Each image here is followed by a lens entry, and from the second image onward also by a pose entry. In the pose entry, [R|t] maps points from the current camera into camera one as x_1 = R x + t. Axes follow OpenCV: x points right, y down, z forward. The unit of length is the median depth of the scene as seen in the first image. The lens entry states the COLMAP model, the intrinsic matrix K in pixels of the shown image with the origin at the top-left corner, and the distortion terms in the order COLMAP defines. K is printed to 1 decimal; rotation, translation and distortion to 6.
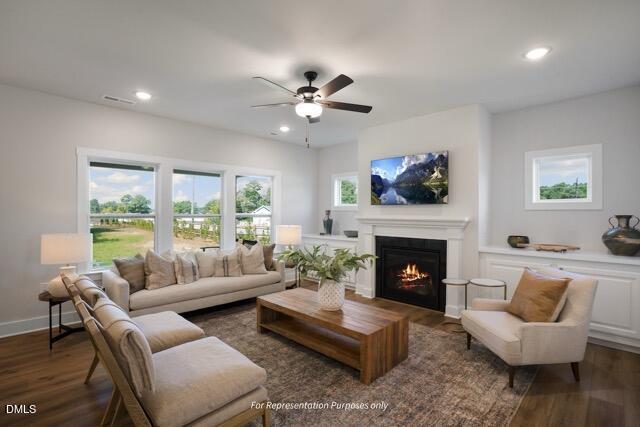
lens RADIAL K [[293.2, 0, 318.4], [0, 293.2, 210.9], [0, 0, 1]] dist [0.002149, 0.000866]
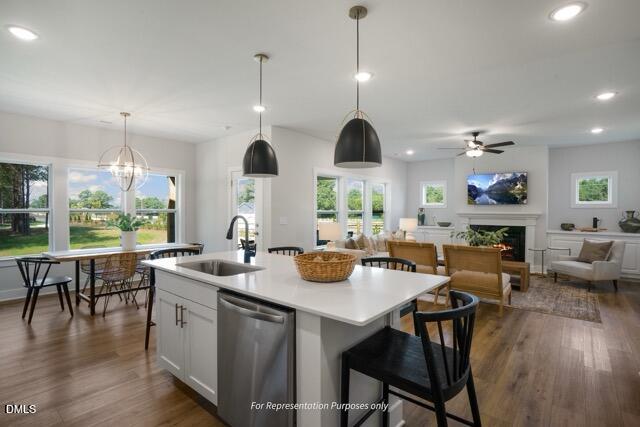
lens RADIAL K [[317.0, 0, 320.7], [0, 317.0, 209.6], [0, 0, 1]] dist [0.041239, 0.000727]
pose [[0.992836, 0.000303, 0.119482, -0.891319], [-0.000718, 0.999994, 0.003431, 0.000096], [-0.119480, -0.003492, 0.992830, -0.639758]]
